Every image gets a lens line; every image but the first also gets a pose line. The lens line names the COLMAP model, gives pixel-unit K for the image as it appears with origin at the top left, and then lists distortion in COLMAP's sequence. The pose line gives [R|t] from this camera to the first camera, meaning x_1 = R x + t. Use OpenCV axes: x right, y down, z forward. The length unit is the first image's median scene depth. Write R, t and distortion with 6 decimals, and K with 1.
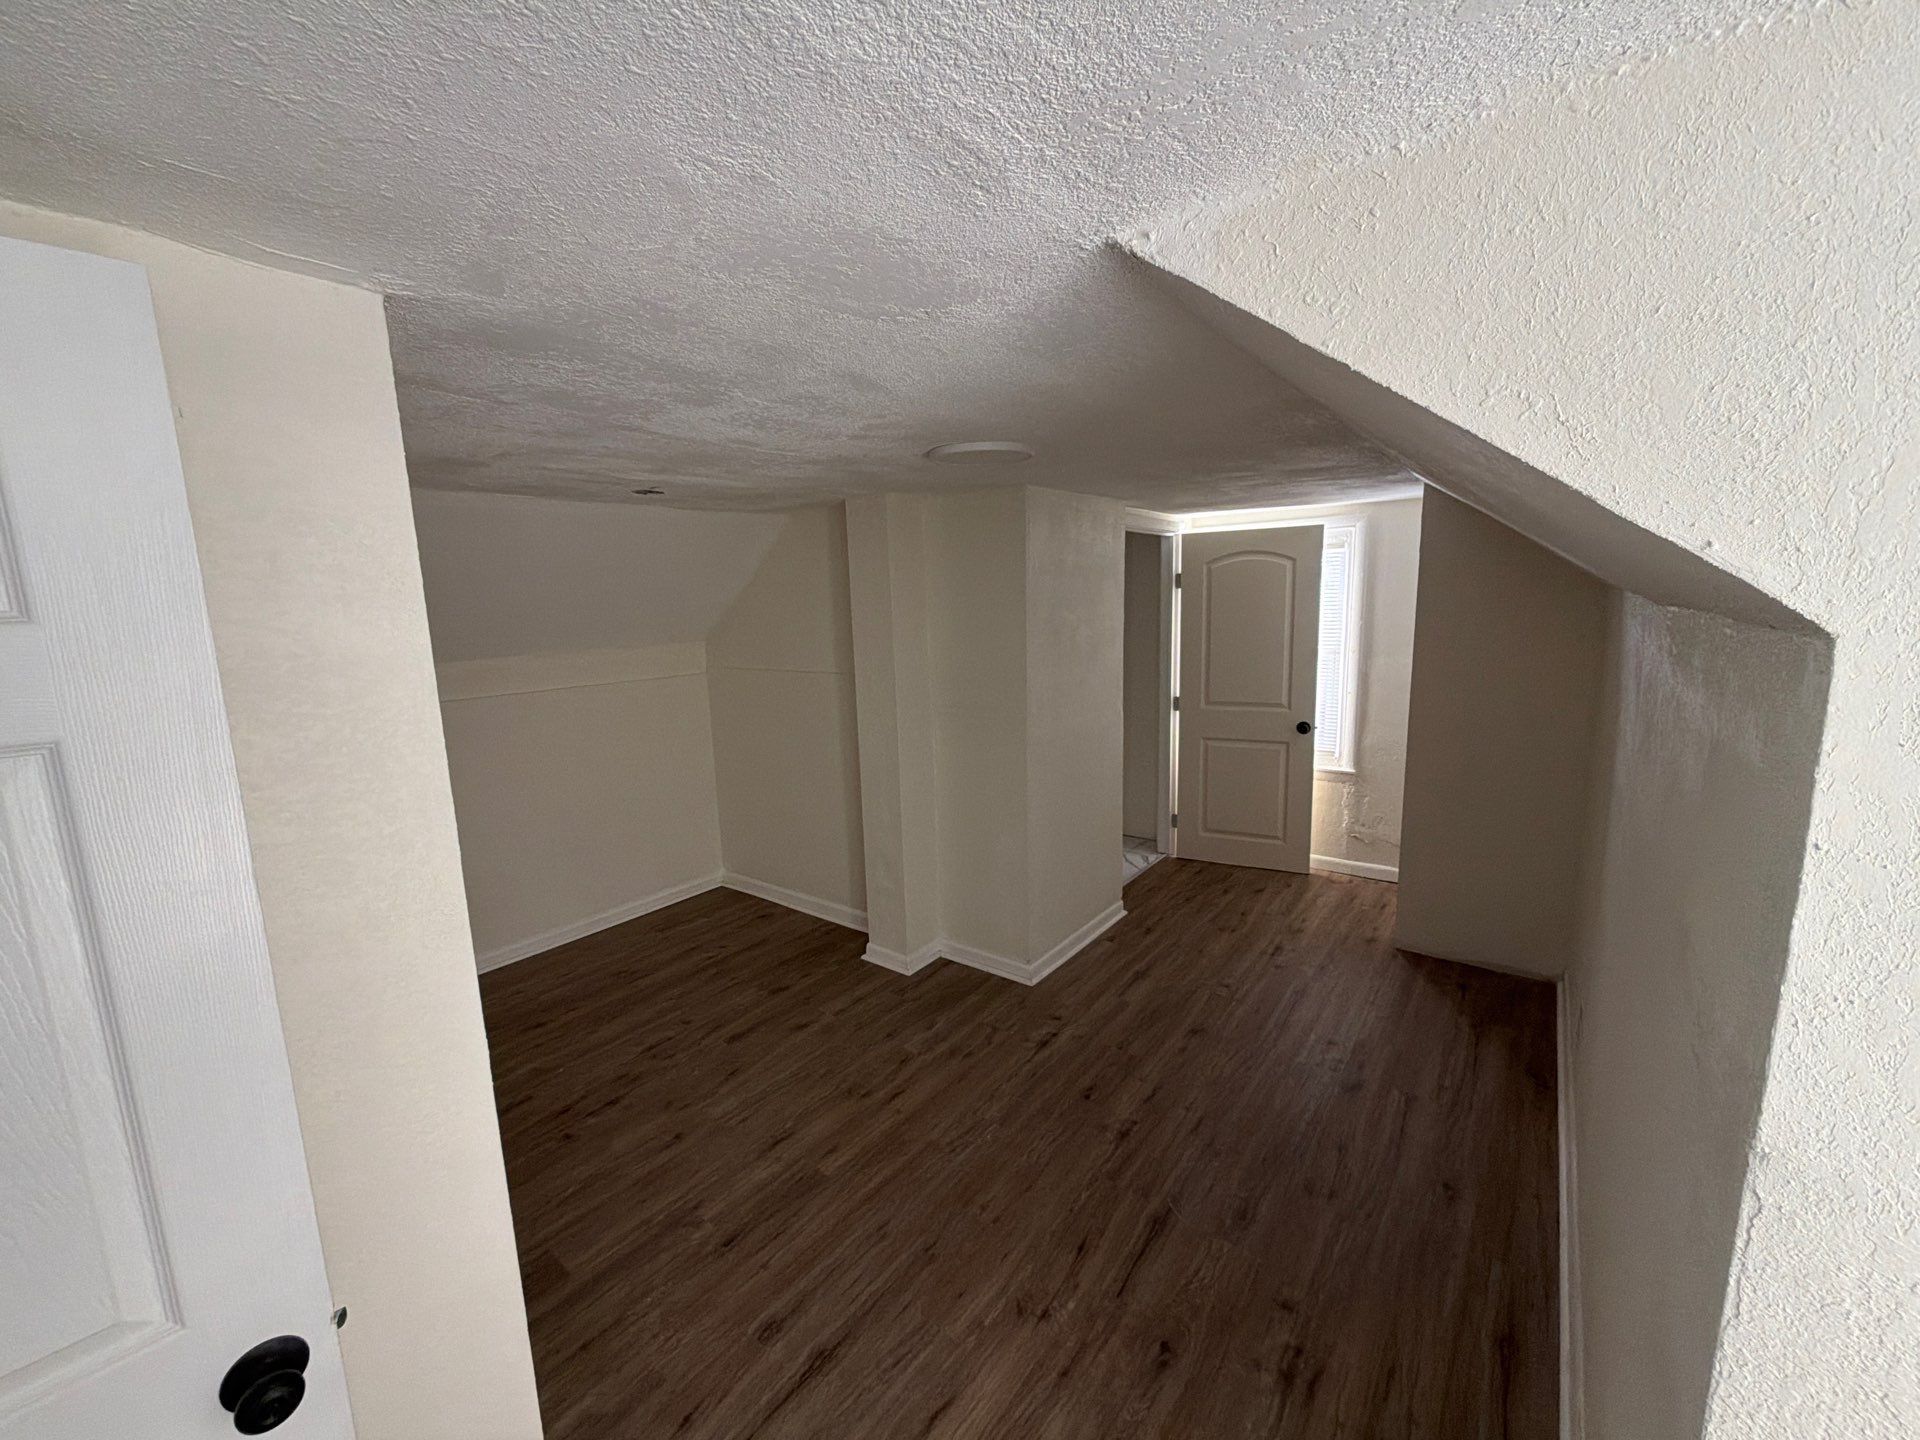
lens RADIAL K [[762.9, 0, 957.7], [0, 762.9, 722.3], [0, 0, 1]] dist [-0.000947, -0.000102]
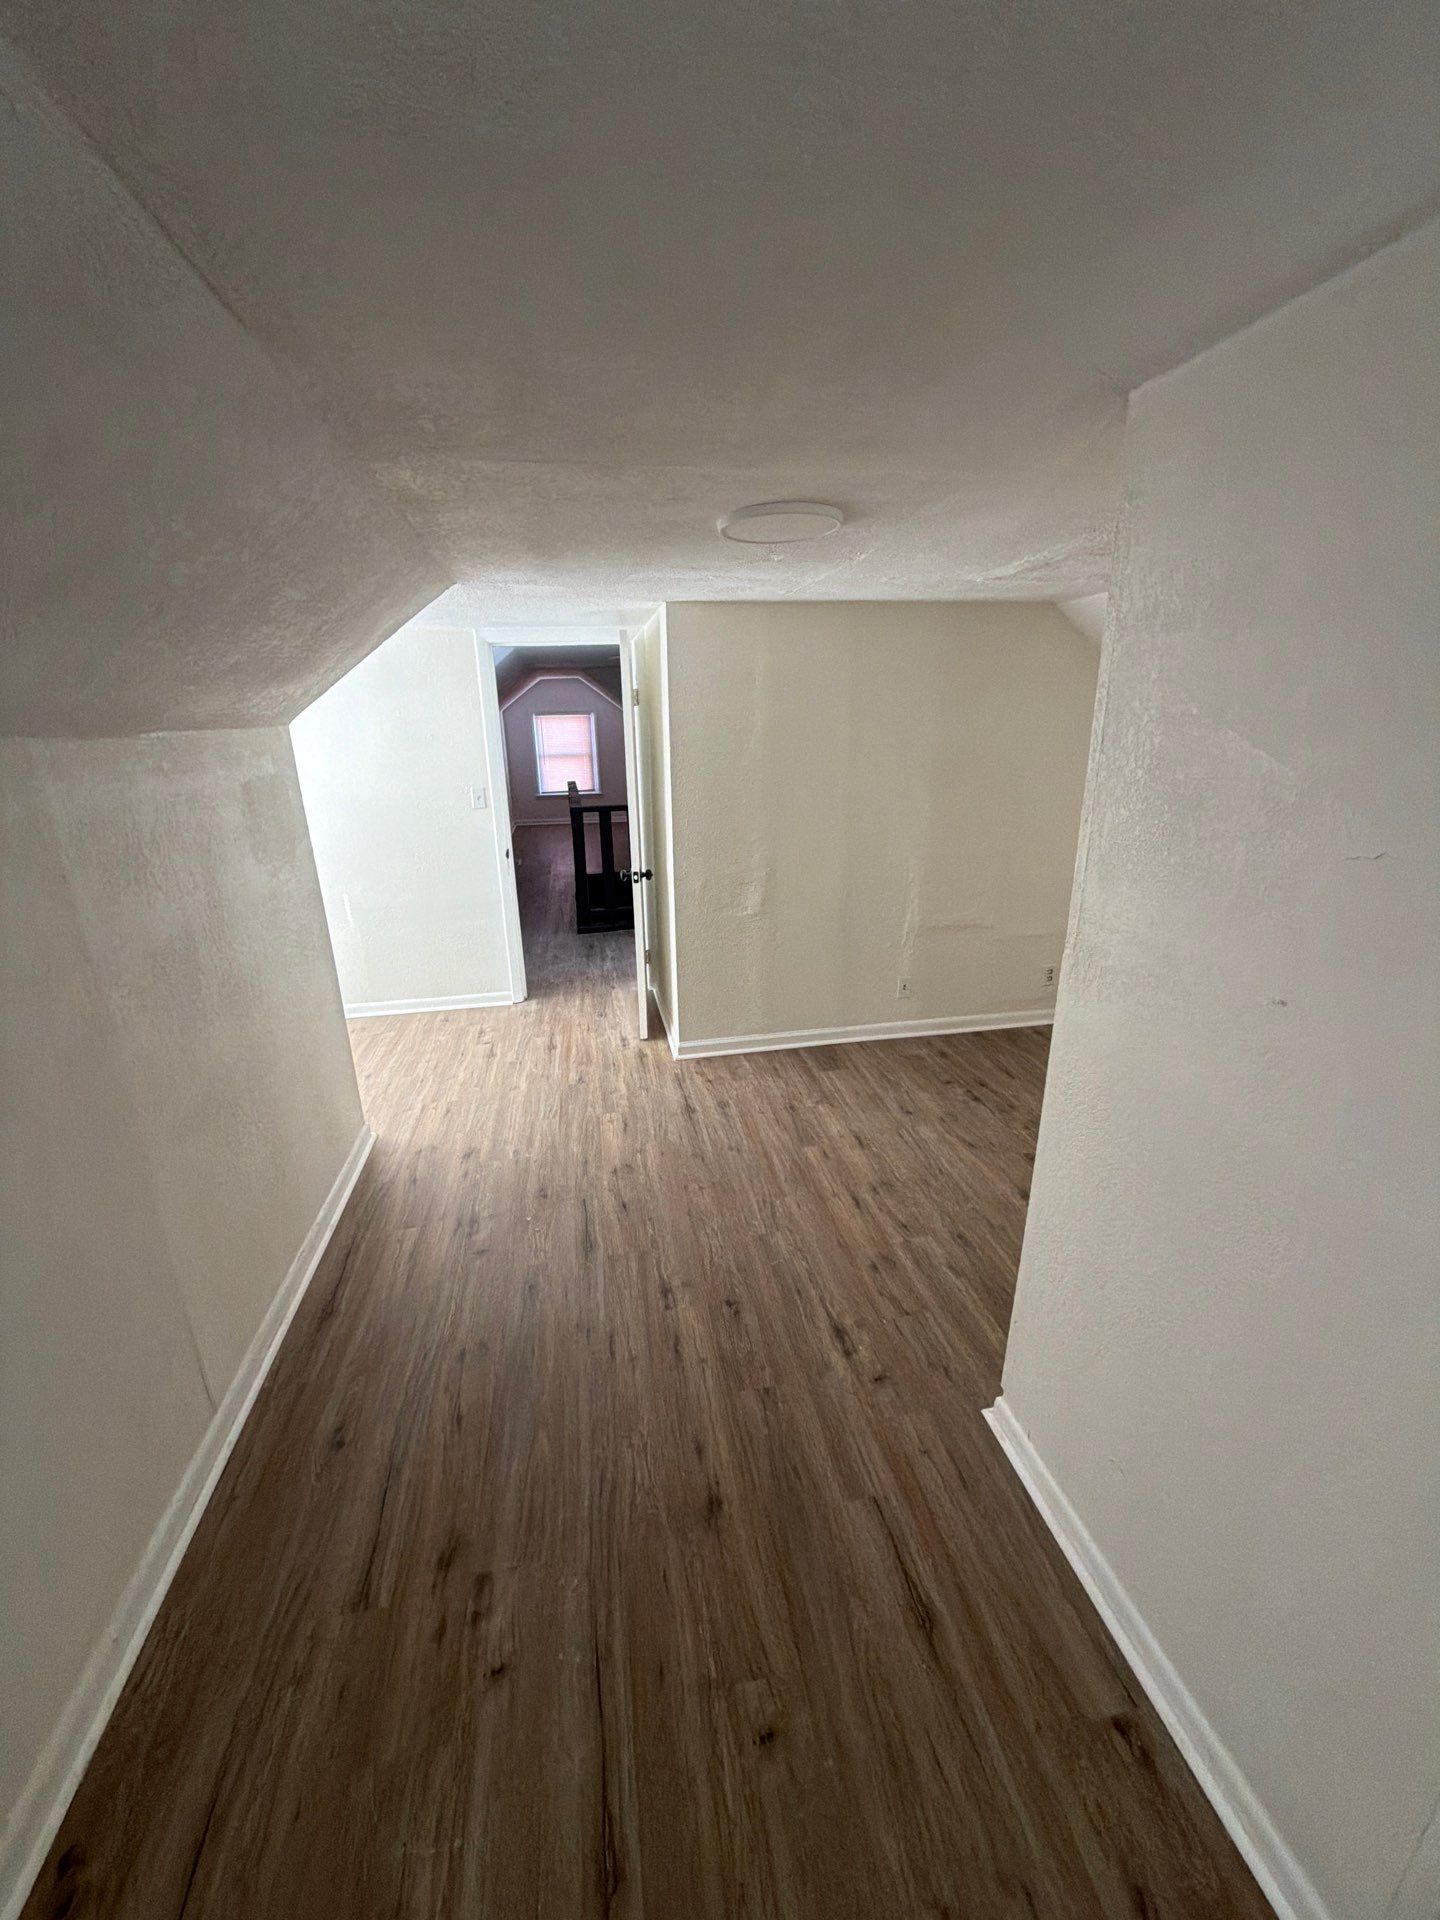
lens RADIAL K [[762.9, 0, 719.8], [0, 762.9, 964.8], [0, 0, 1]] dist [-0.000947, -0.000102]
pose [[-0.665893, 0.277729, -0.692425, 0.770963], [-0.081327, 0.895572, 0.437421, -0.269060], [0.741601, 0.347588, -0.573768, 1.555243]]
